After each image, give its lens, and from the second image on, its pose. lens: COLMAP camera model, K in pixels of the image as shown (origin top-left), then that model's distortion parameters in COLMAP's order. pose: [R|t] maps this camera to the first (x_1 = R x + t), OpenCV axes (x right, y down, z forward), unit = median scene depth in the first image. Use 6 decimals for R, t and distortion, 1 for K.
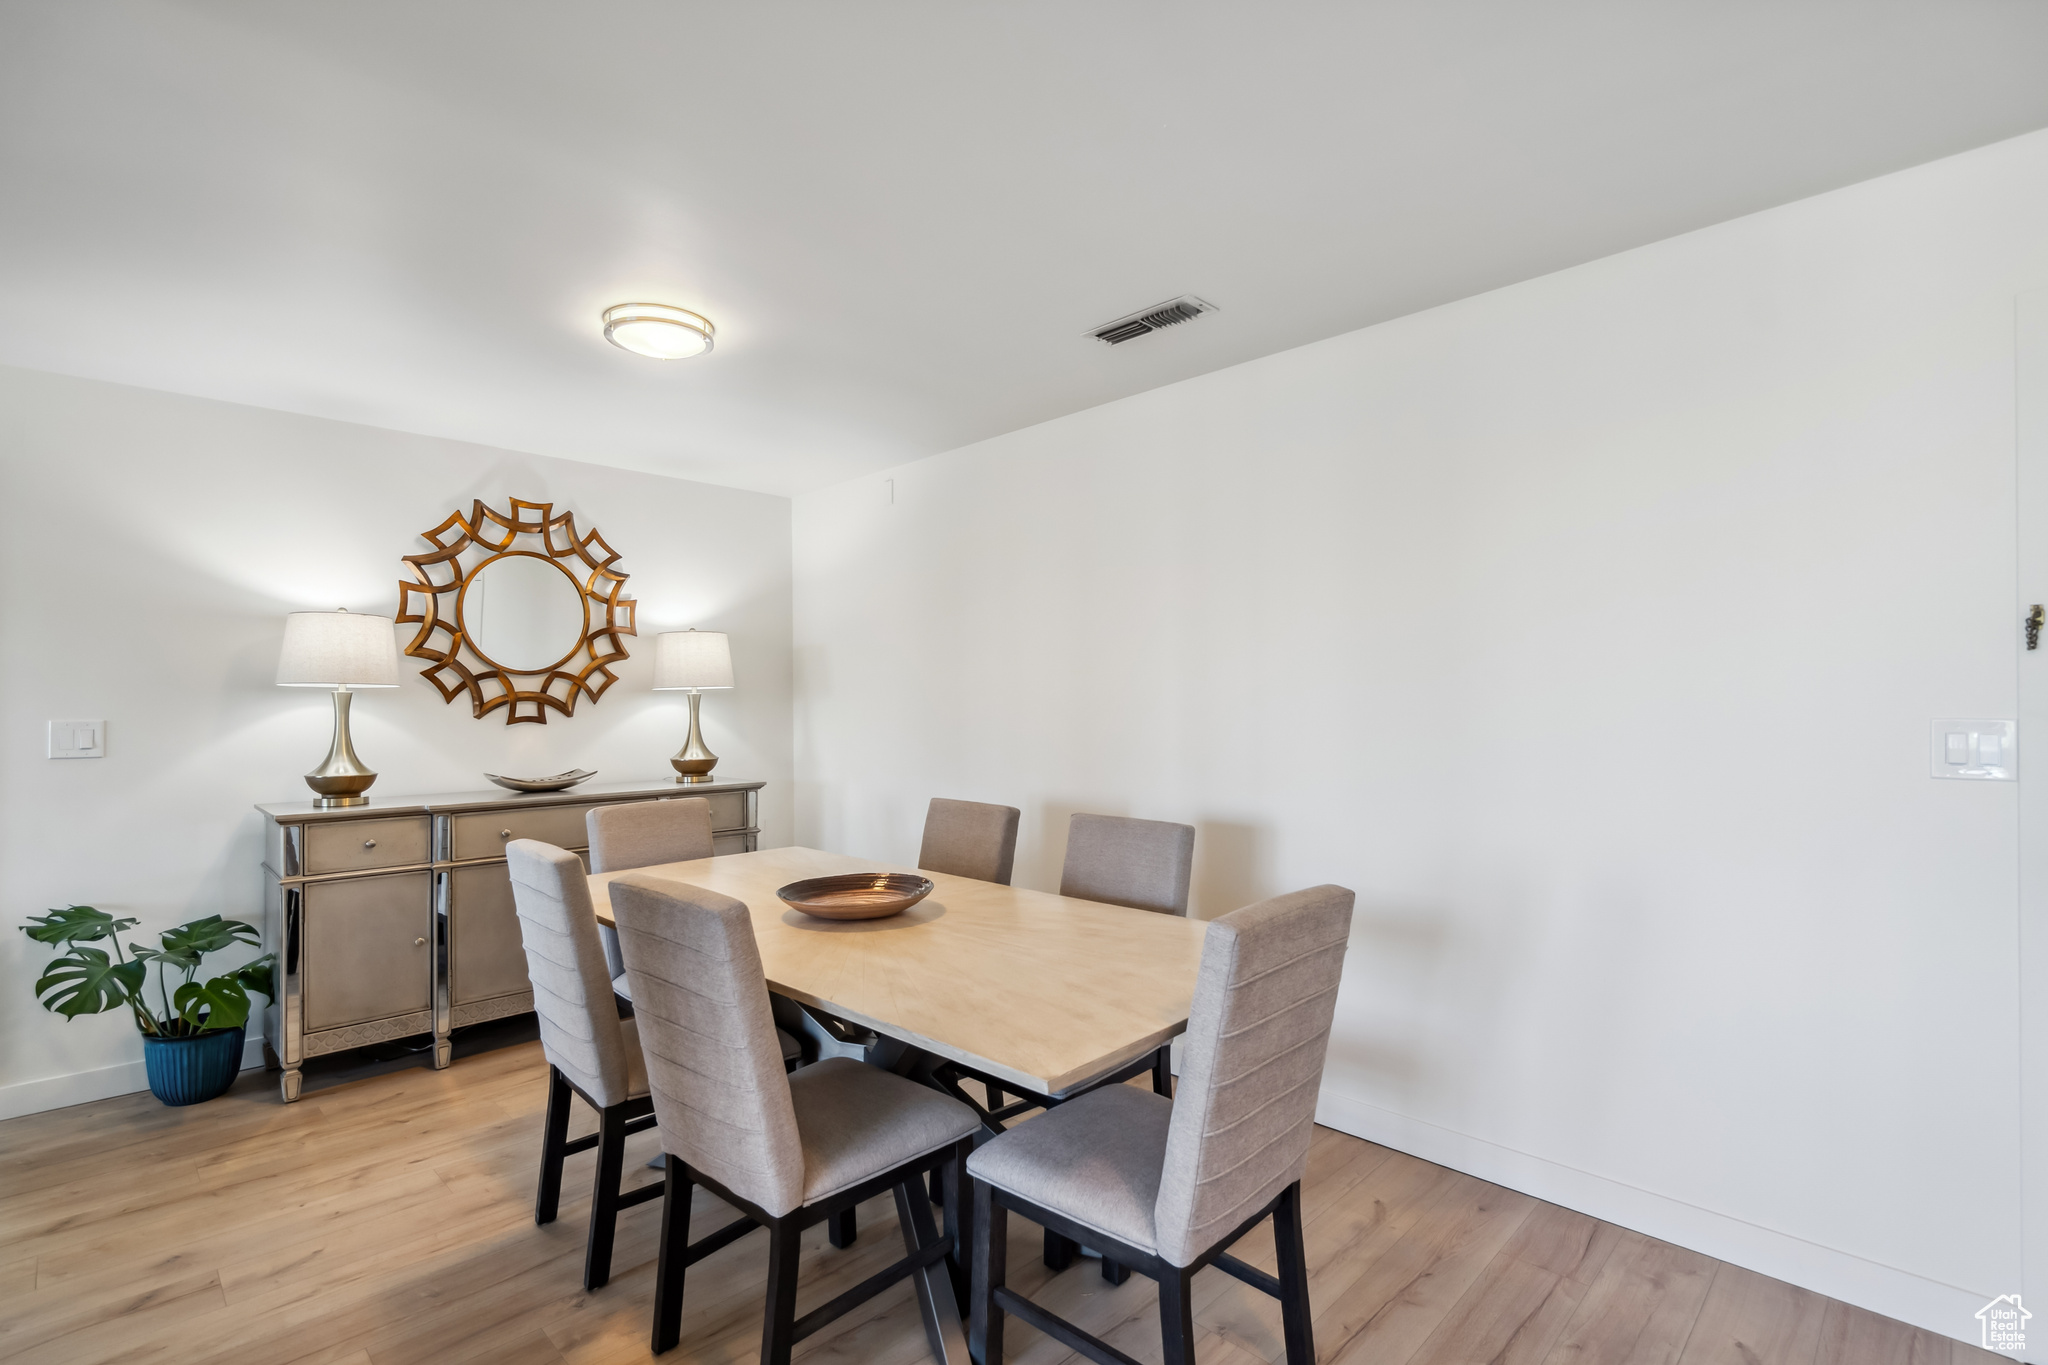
lens RADIAL K [[944.3, 0, 1024.0], [0, 944.3, 682.5], [0, 0, 1]] dist [-0.001201, -0.000314]
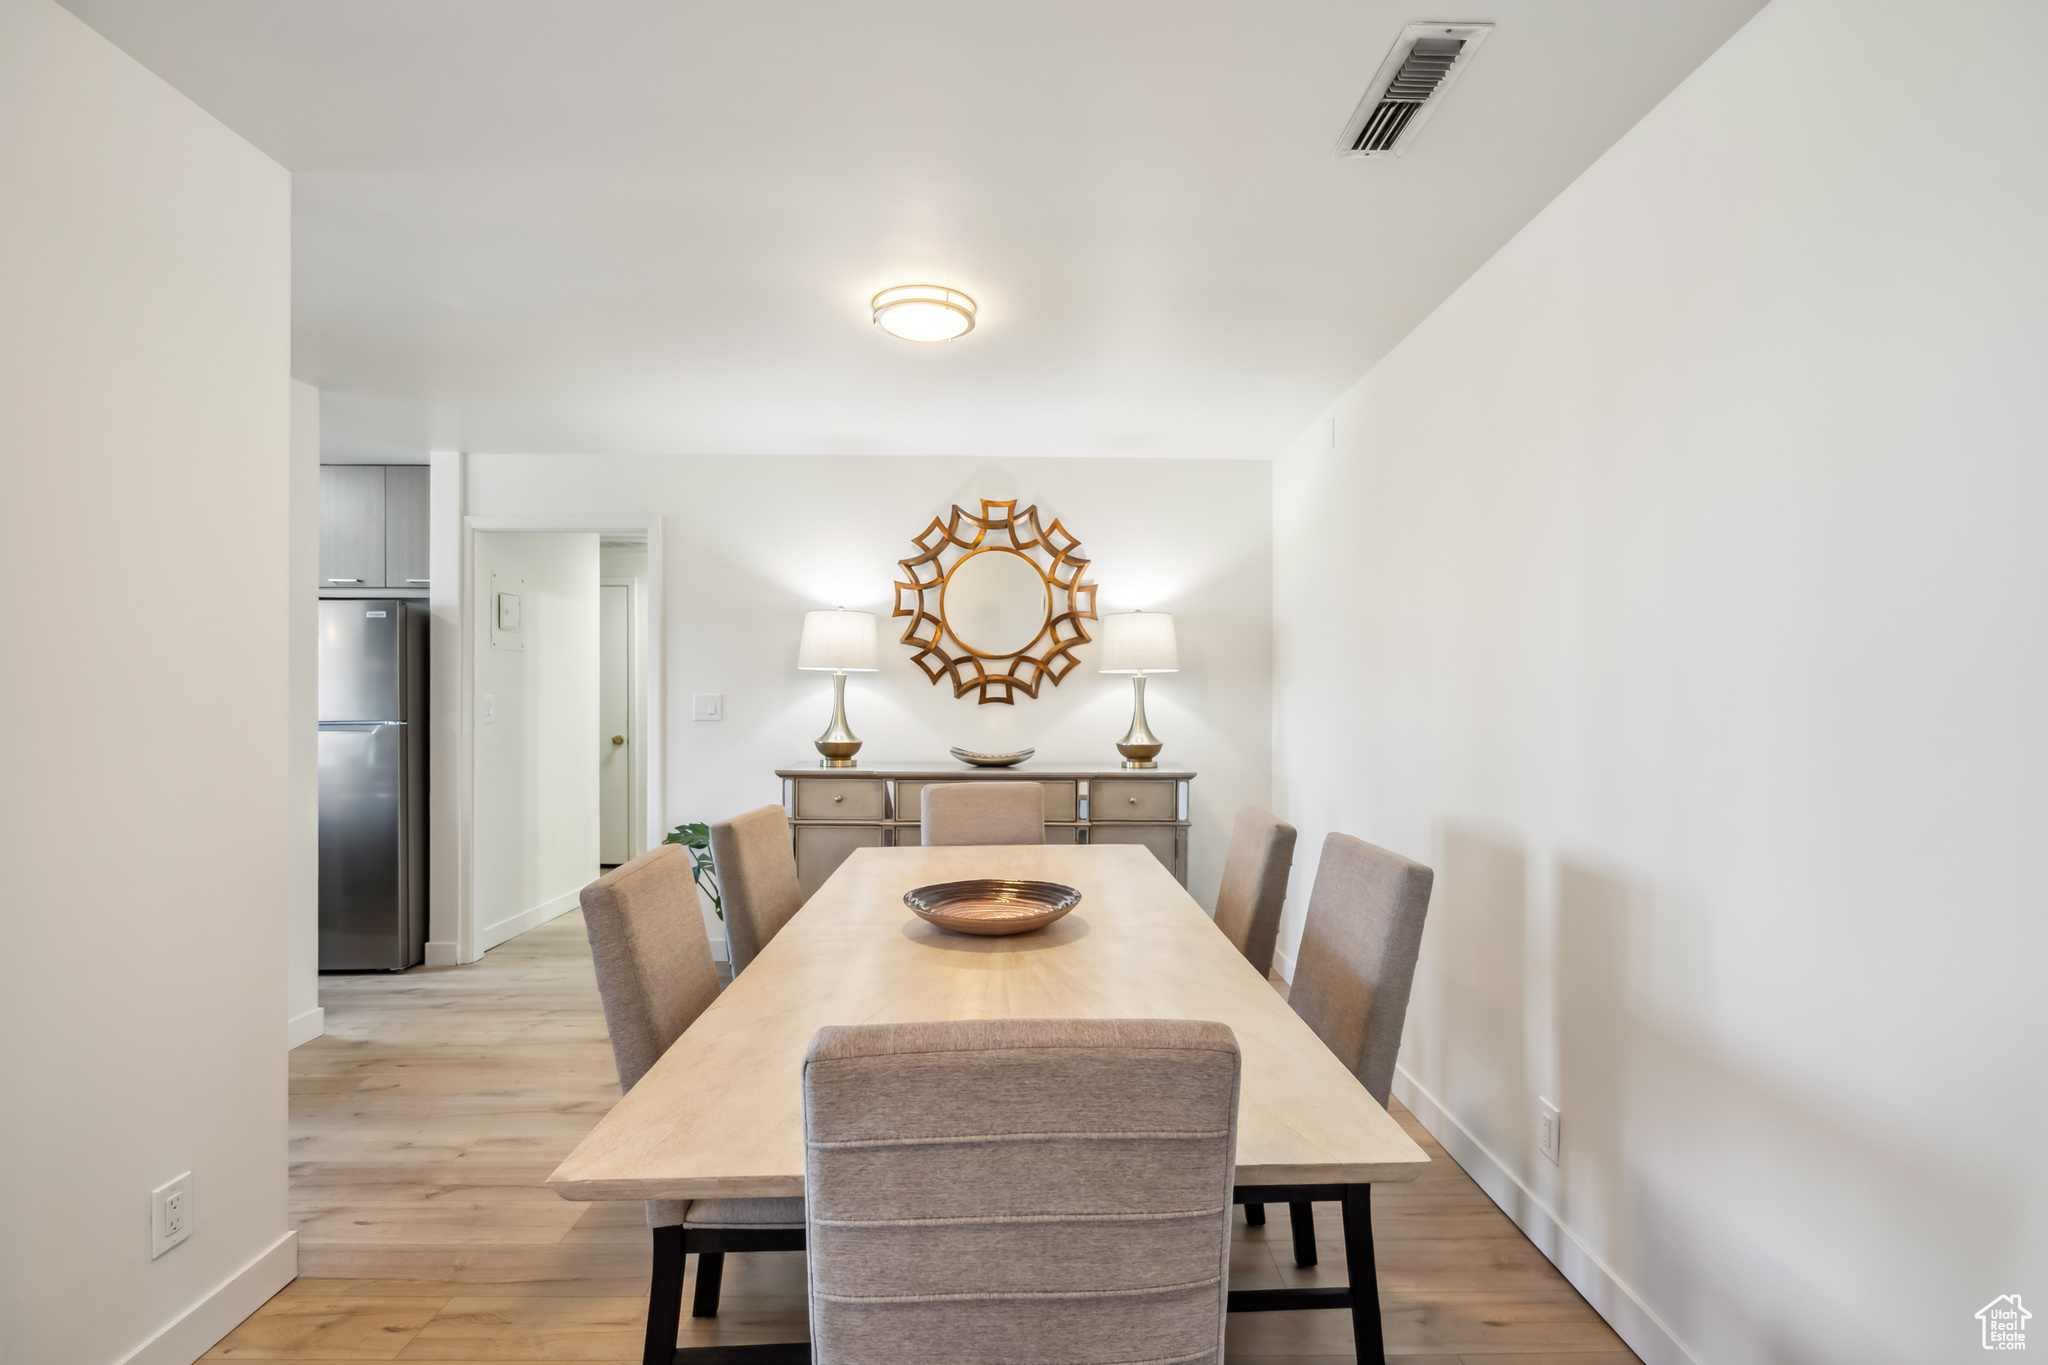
lens RADIAL K [[944.3, 0, 1024.0], [0, 944.3, 682.5], [0, 0, 1]] dist [-0.001201, -0.000314]
pose [[0.712114, 0.006261, -0.702036, 0.267030], [0.005744, 0.999875, 0.014744, 0.002890], [0.702041, -0.014531, 0.711989, 0.240986]]
